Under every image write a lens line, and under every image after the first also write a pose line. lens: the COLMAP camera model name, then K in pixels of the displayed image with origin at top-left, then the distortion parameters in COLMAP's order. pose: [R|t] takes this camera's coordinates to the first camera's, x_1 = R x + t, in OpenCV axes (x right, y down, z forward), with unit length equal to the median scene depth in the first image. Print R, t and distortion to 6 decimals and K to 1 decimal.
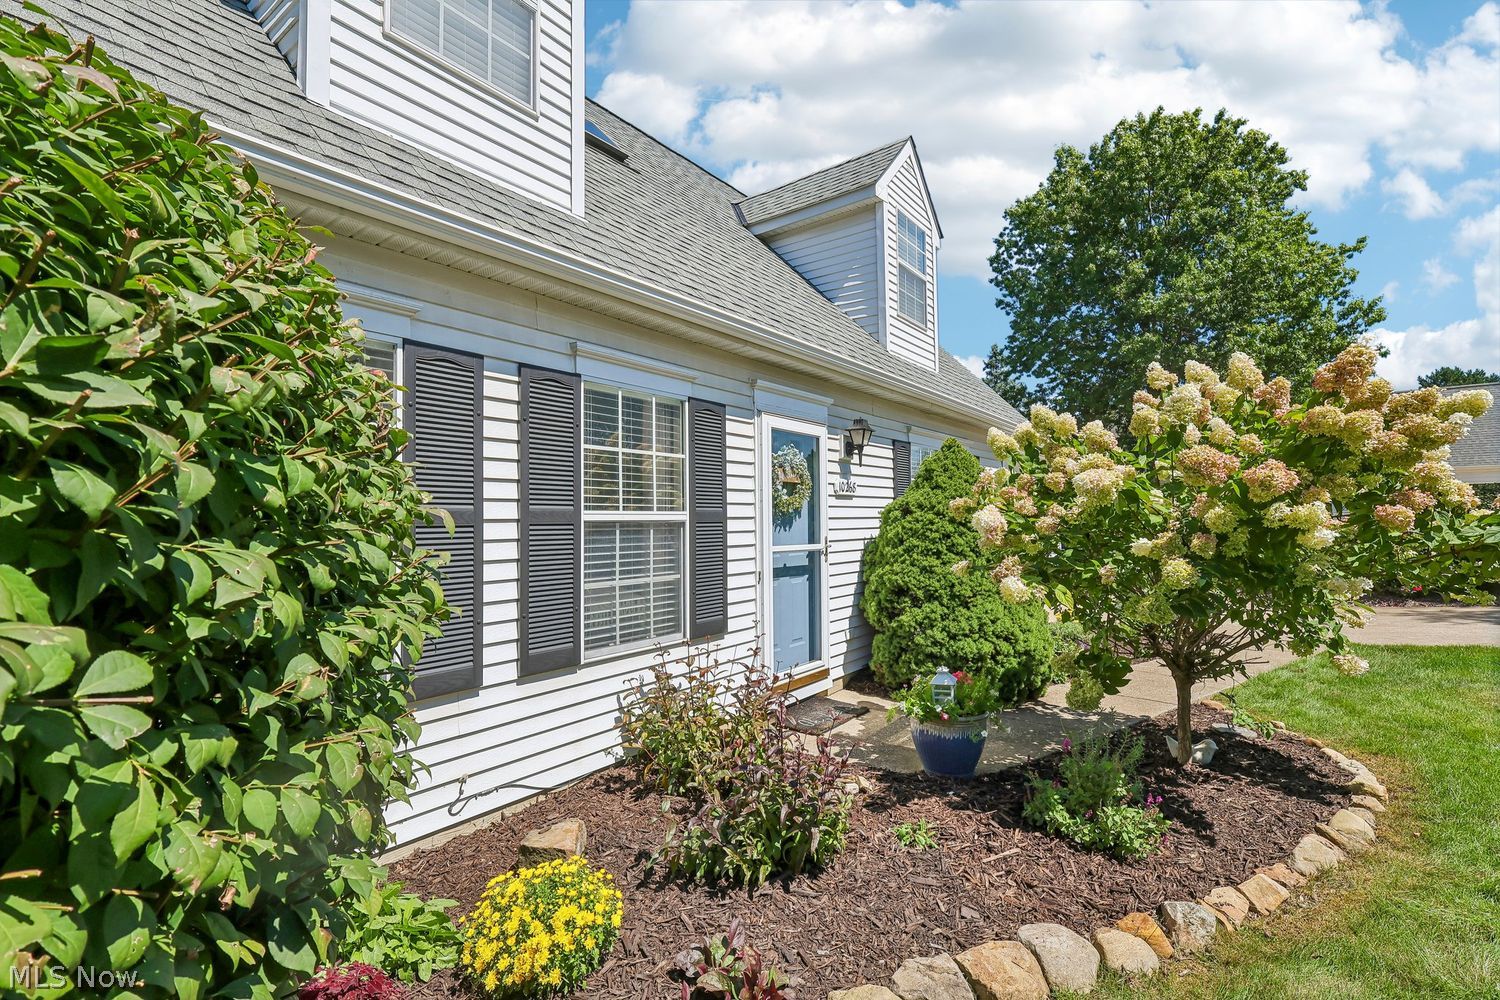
lens RADIAL K [[708.4, 0, 743.7], [0, 708.4, 501.4], [0, 0, 1]] dist [-0.000999, -0.000472]
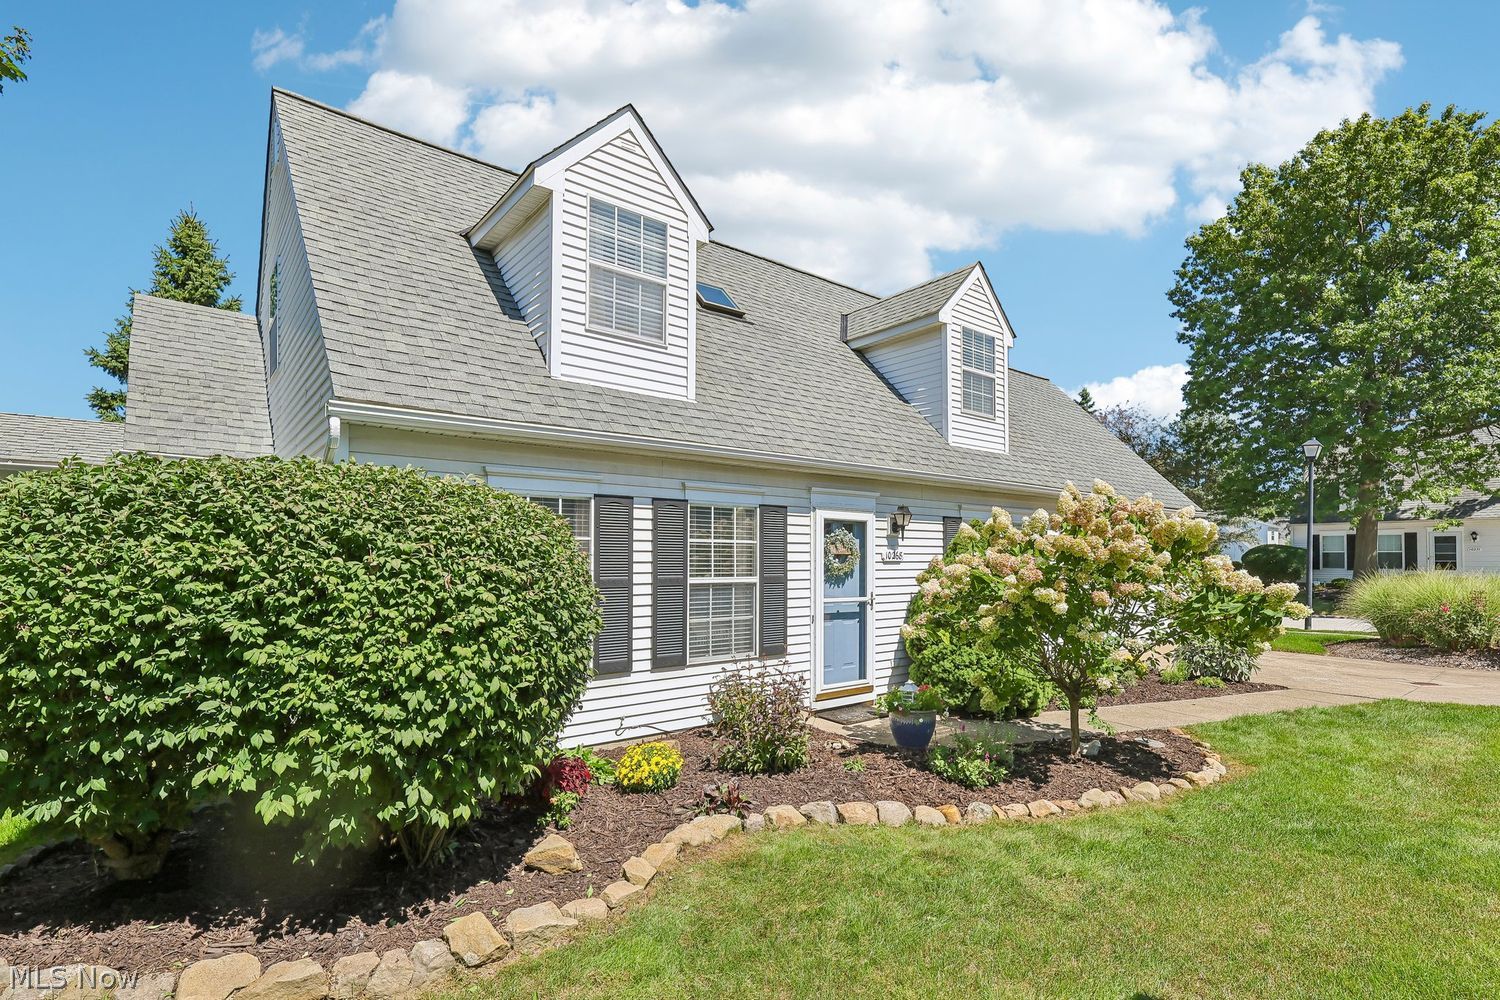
lens RADIAL K [[708.4, 0, 720.1], [0, 708.4, 546.7], [0, 0, 1]] dist [-0.000999, -0.000472]
pose [[0.960454, 0.005356, -0.278386, 0.265292], [-0.002638, 0.999945, 0.010139, -0.064512], [0.278426, -0.009004, 0.960416, -0.523313]]
